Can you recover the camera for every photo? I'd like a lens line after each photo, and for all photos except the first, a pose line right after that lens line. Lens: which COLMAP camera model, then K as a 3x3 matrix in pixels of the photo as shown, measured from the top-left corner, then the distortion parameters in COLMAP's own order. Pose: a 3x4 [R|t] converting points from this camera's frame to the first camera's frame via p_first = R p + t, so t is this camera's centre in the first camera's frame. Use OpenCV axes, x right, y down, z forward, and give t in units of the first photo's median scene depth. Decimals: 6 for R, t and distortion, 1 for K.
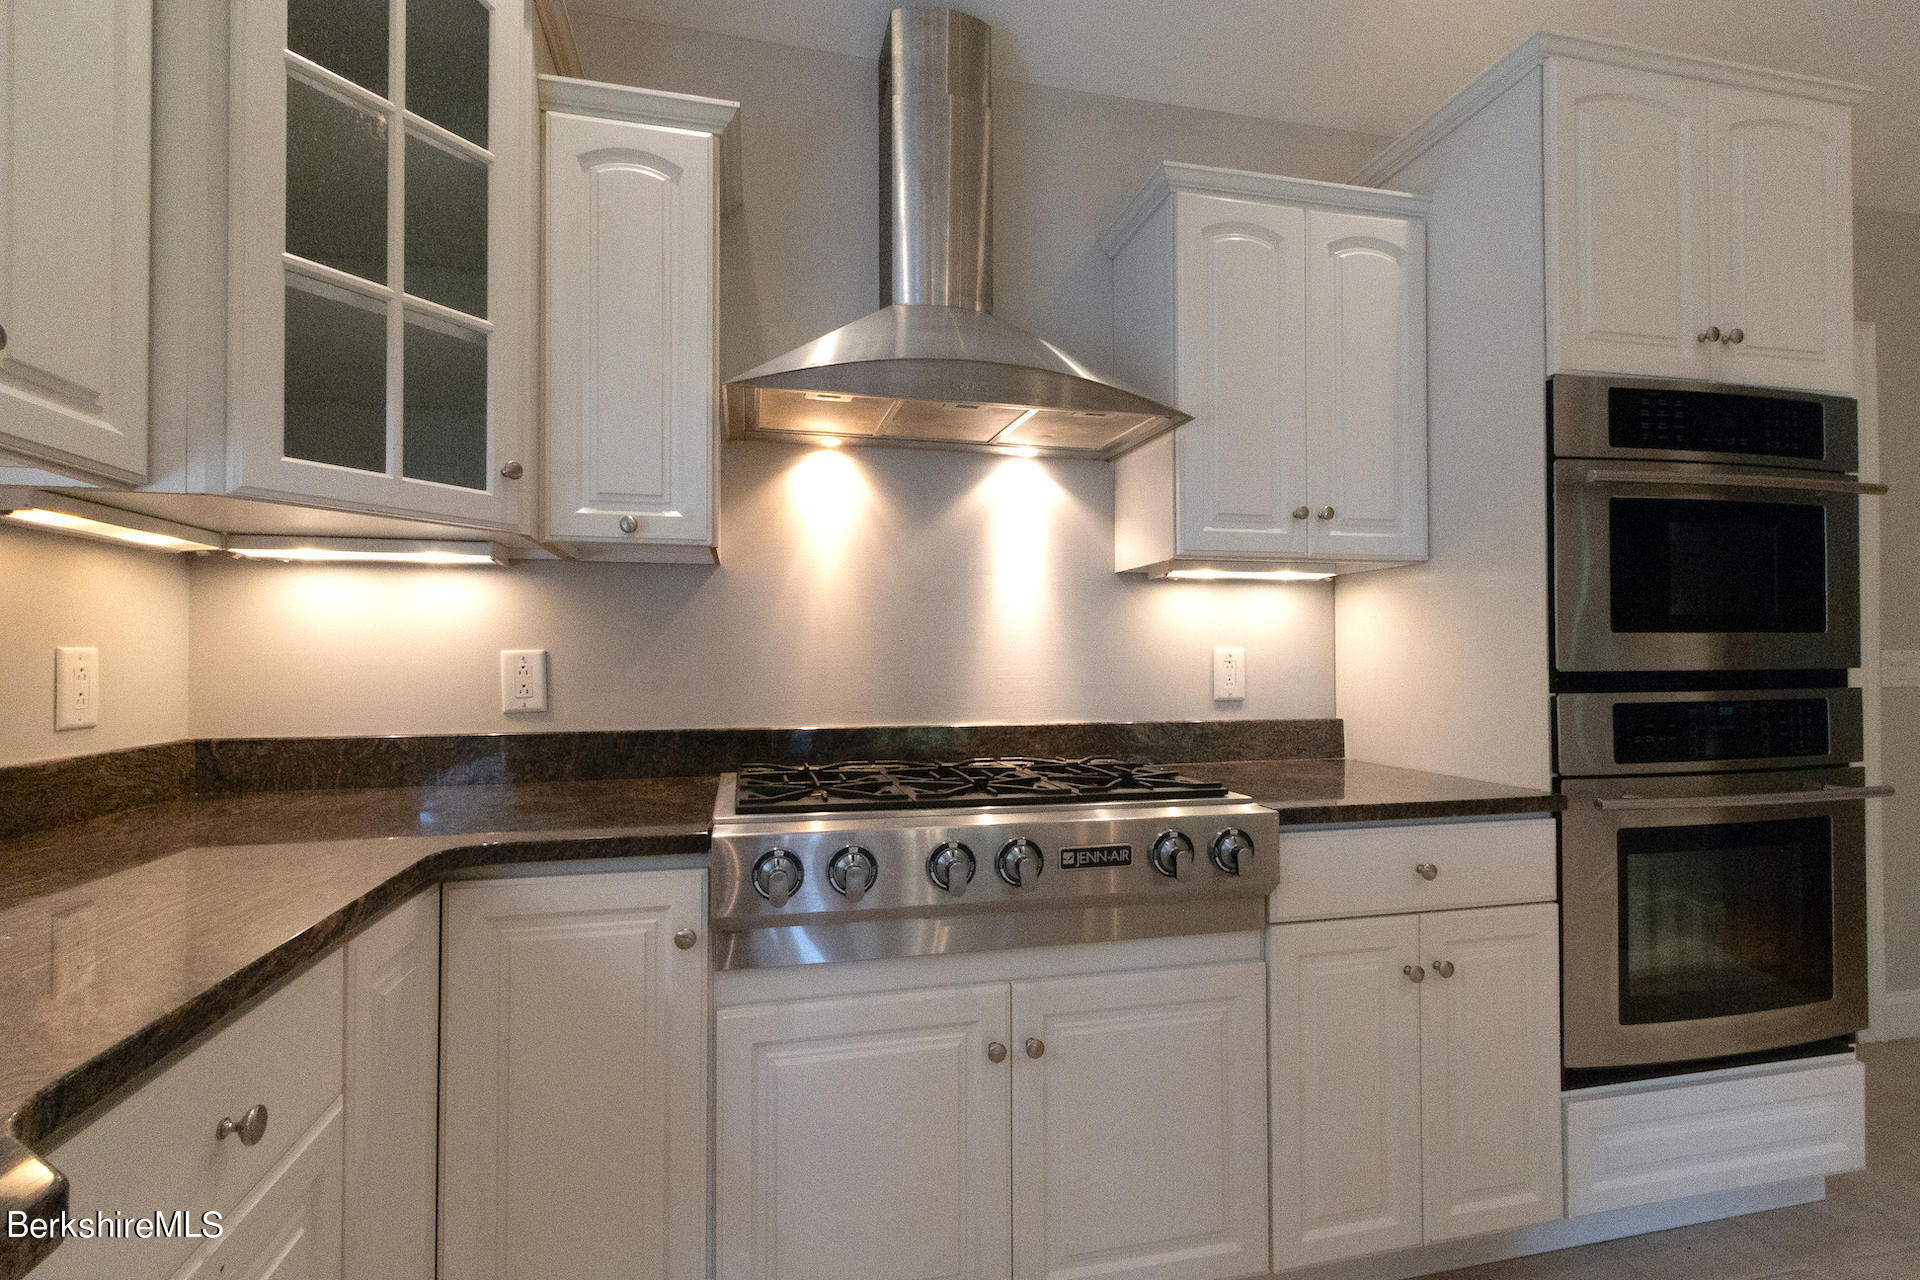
lens RADIAL K [[882.6, 0, 957.4], [0, 882.6, 652.0], [0, 0, 1]] dist [0.004104, -0.000753]
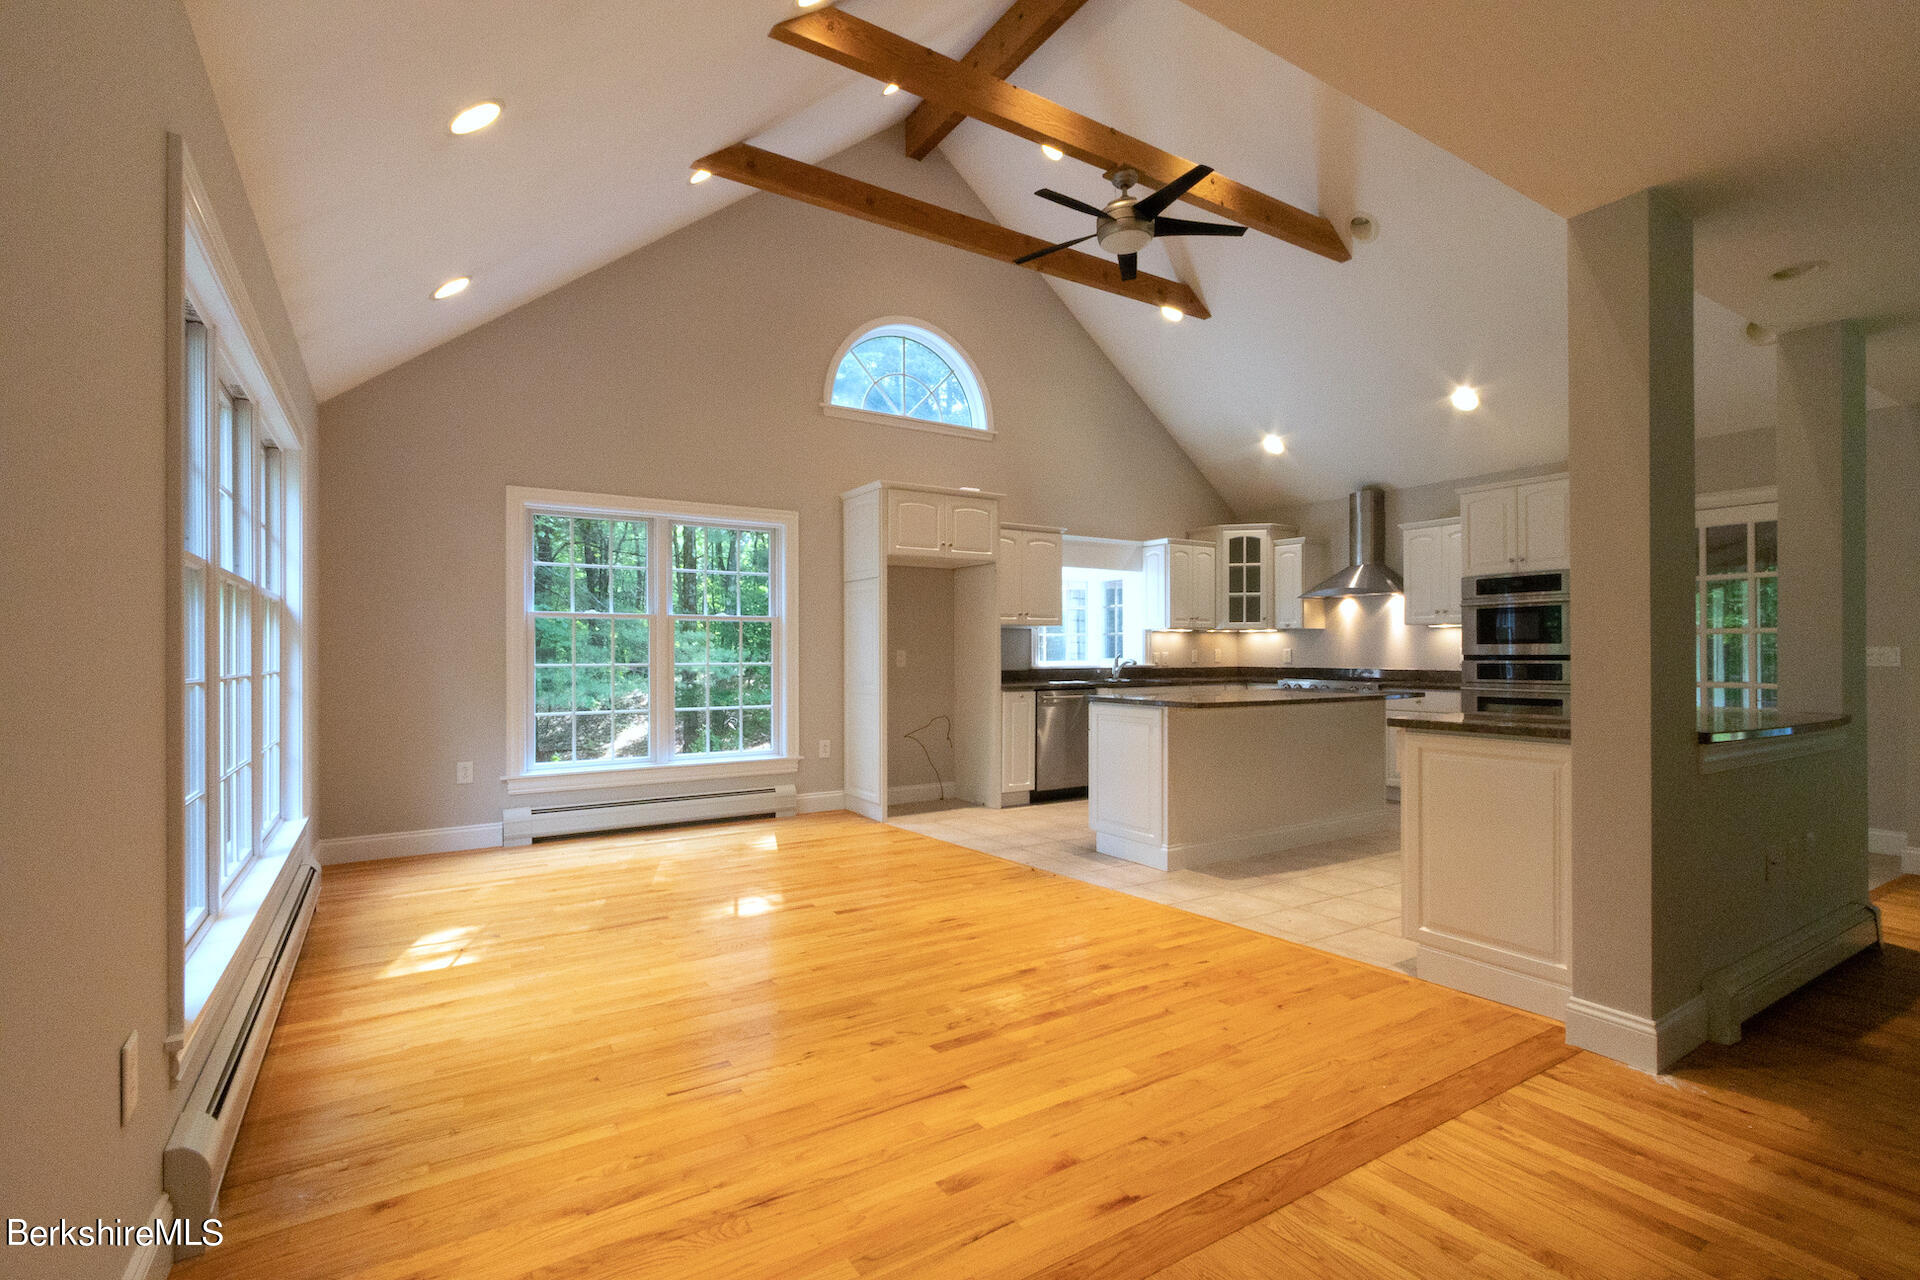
lens RADIAL K [[882.6, 0, 944.6], [0, 882.6, 649.6], [0, 0, 1]] dist [0.004104, -0.000753]
pose [[0.329500, -0.001127, -0.944155, 3.551928], [0.010208, 0.999945, 0.002369, -0.032699], [0.944100, -0.010418, 0.329494, -2.387781]]
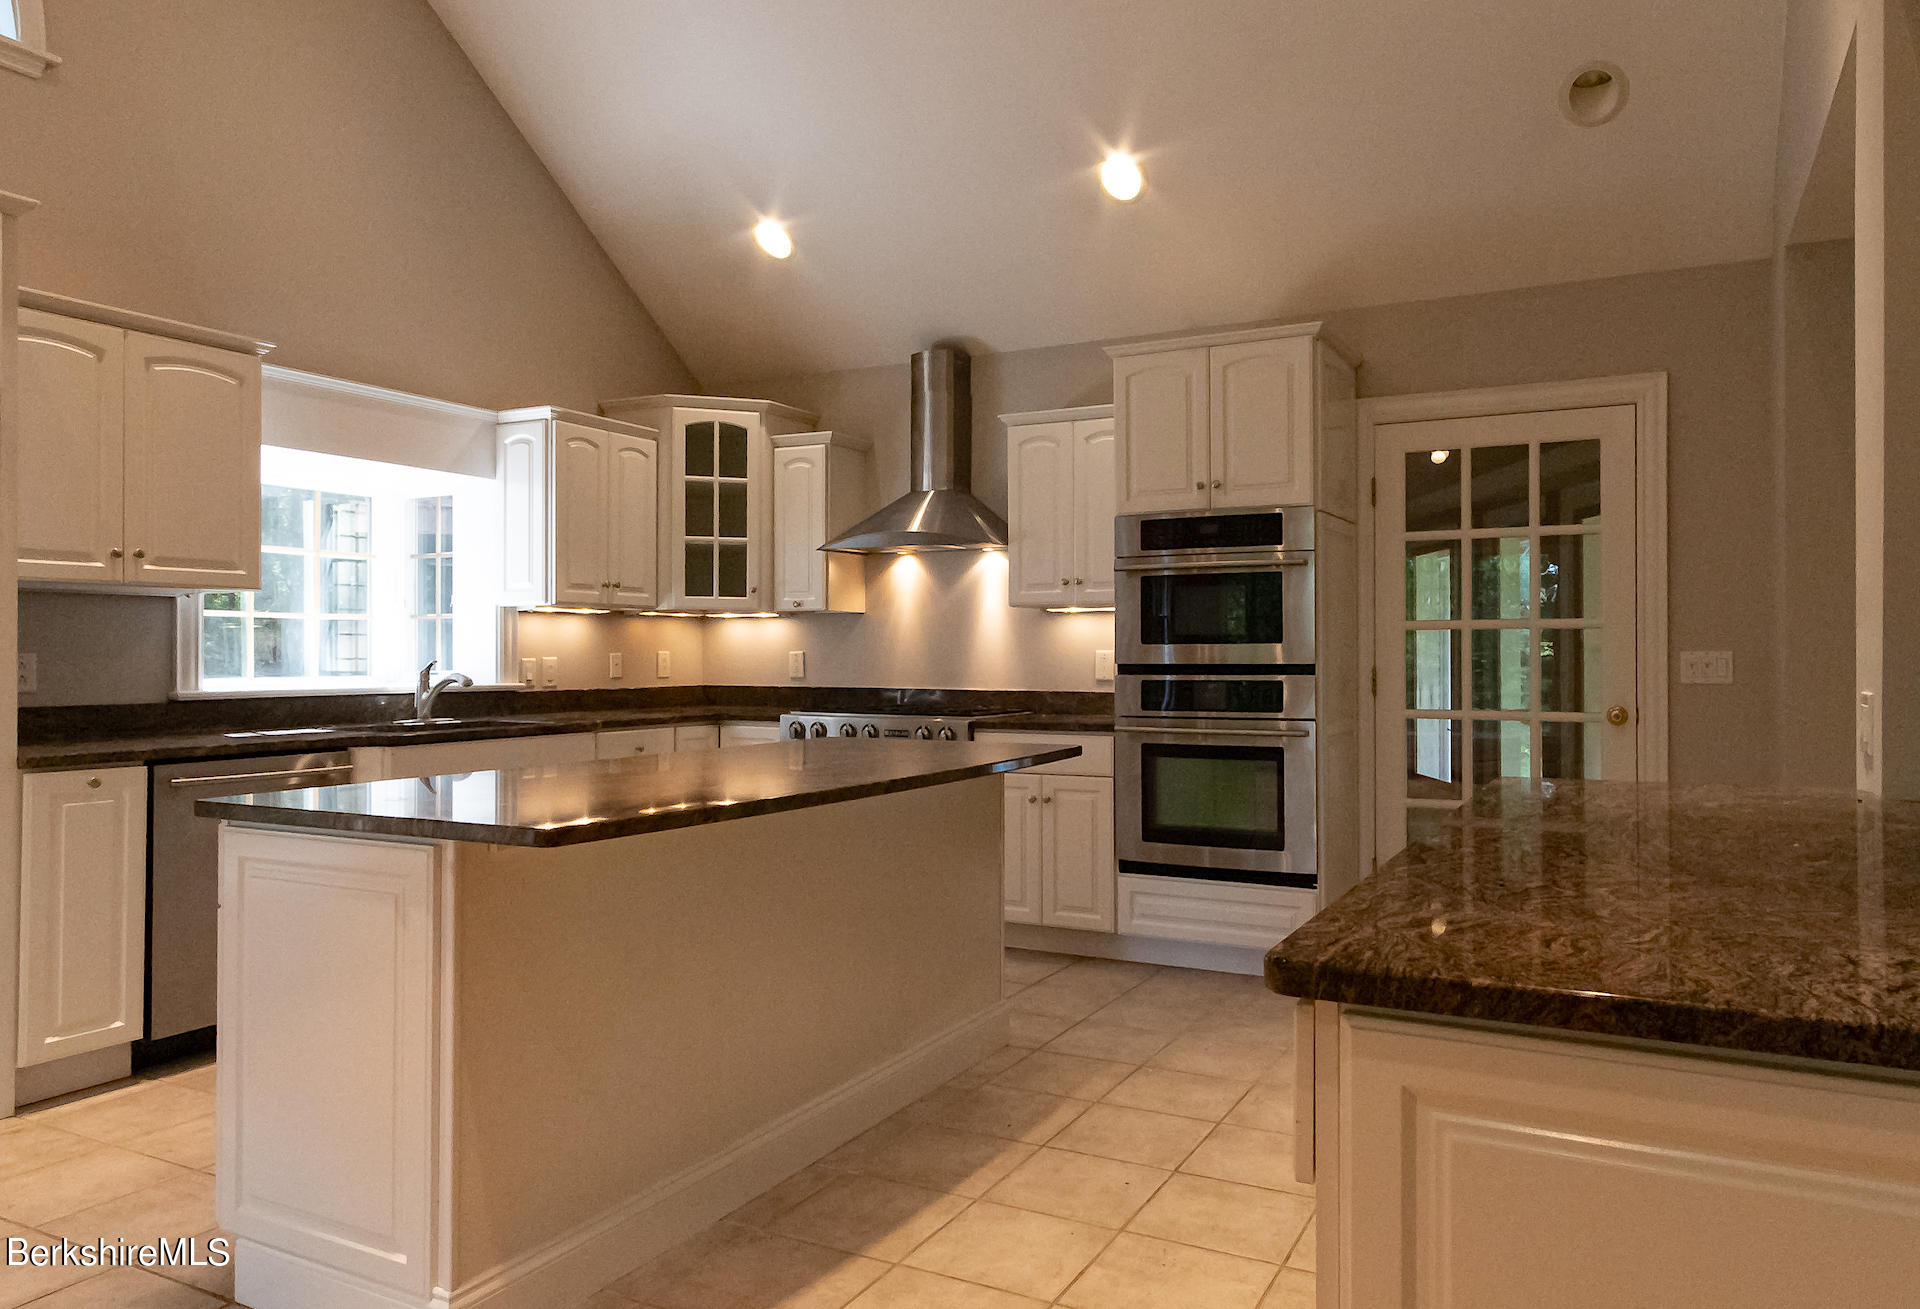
lens RADIAL K [[1286.3, 0, 1012.9], [0, 1286.3, 661.9], [0, 0, 1]] dist [-0.005022, 0.004276]
pose [[0.771135, 0.007127, -0.636631, 2.350238], [0.003339, 0.999878, 0.015237, -0.027942], [0.636663, -0.013875, 0.771018, -1.404696]]
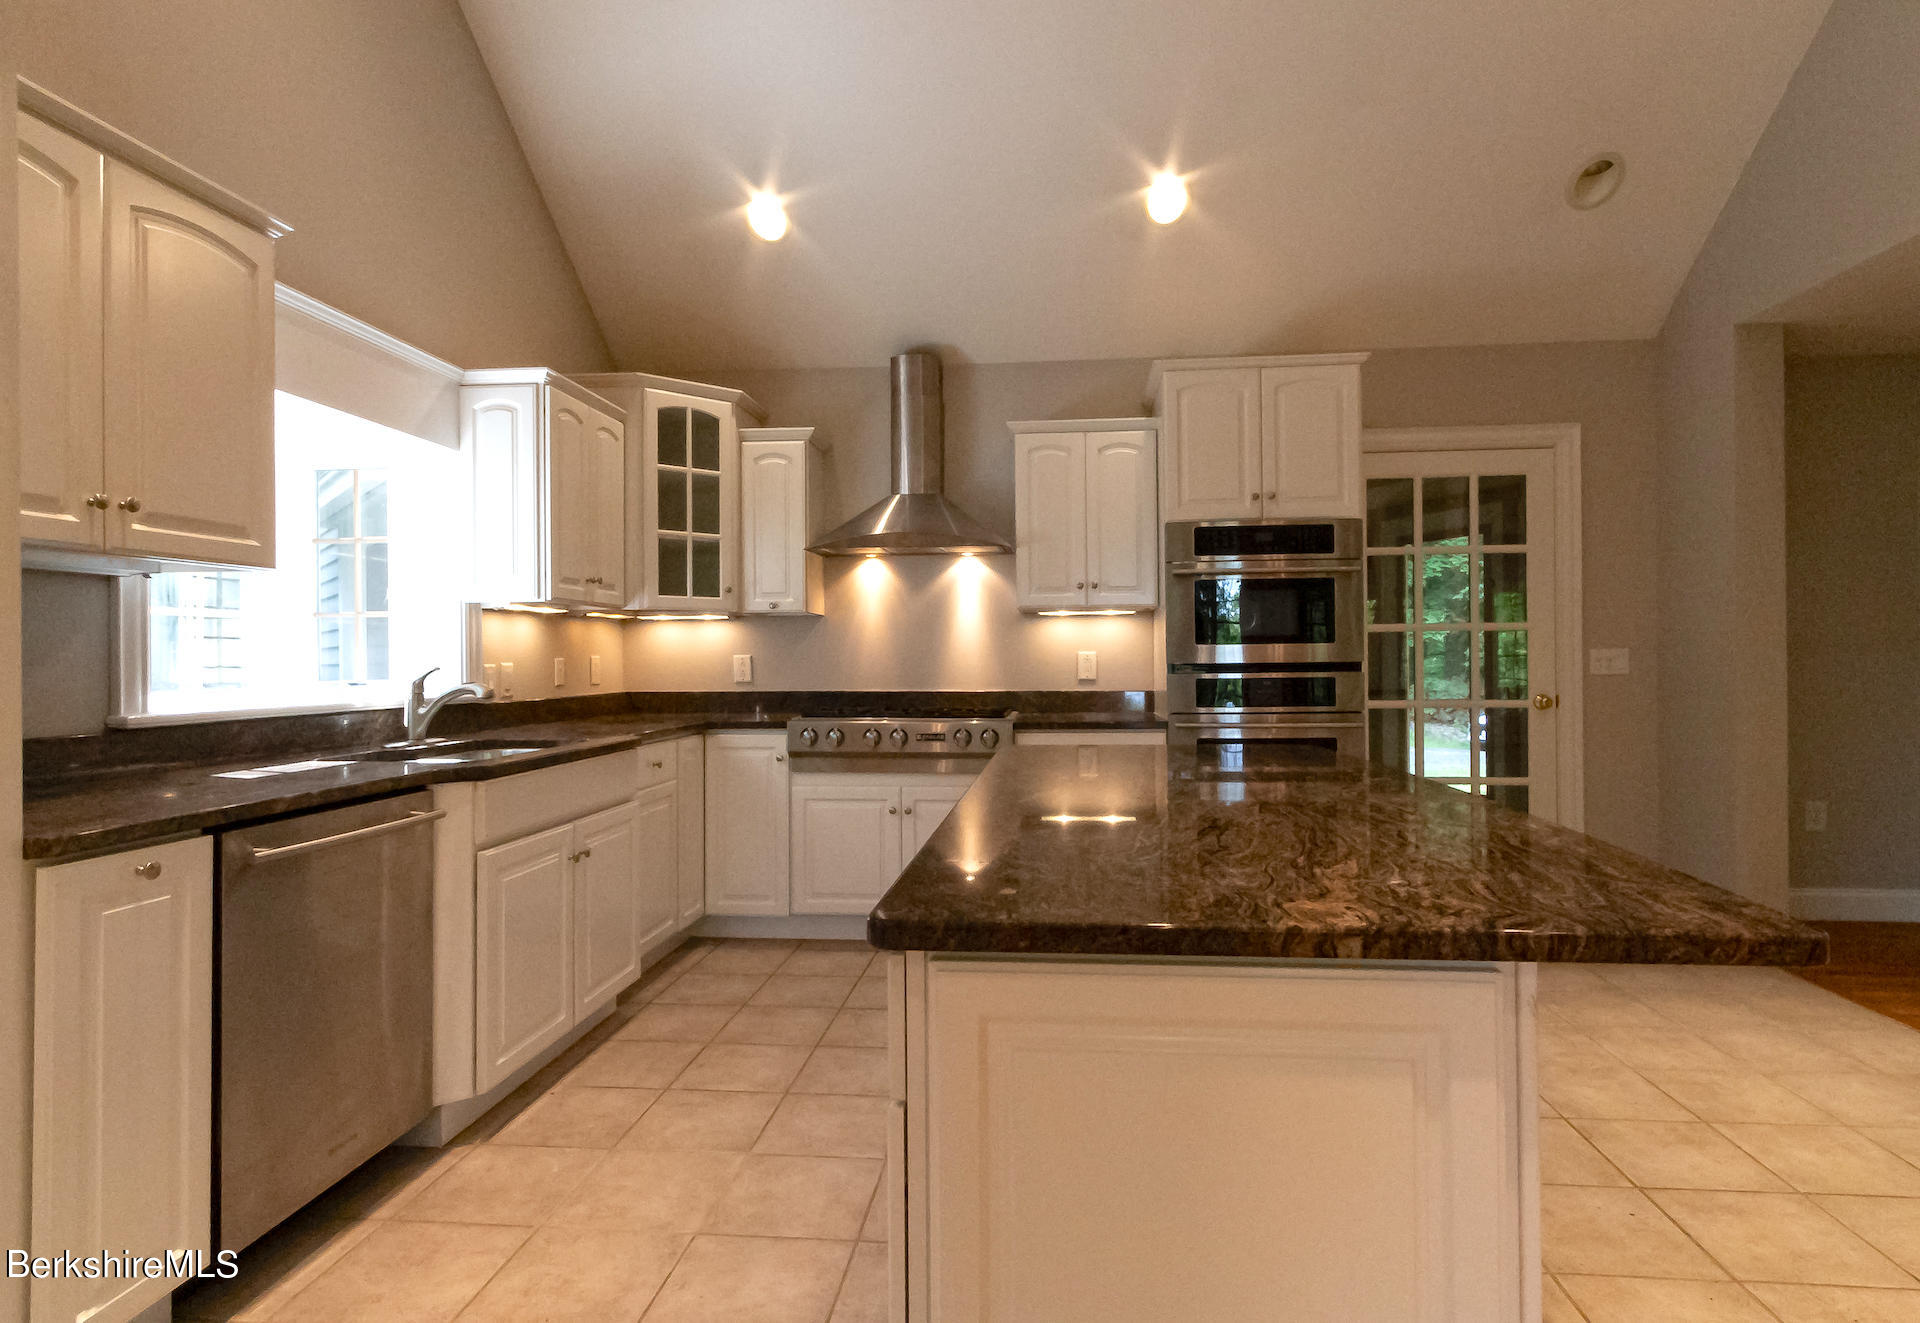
lens RADIAL K [[1023.0, 0, 986.1], [0, 1023.0, 659.2], [0, 0, 1]] dist [0.007015, -0.000854]
pose [[0.951214, -0.003788, -0.308507, 1.014971], [0.007634, 0.999907, 0.011259, -0.019045], [0.308436, -0.013064, 0.951155, -1.454544]]
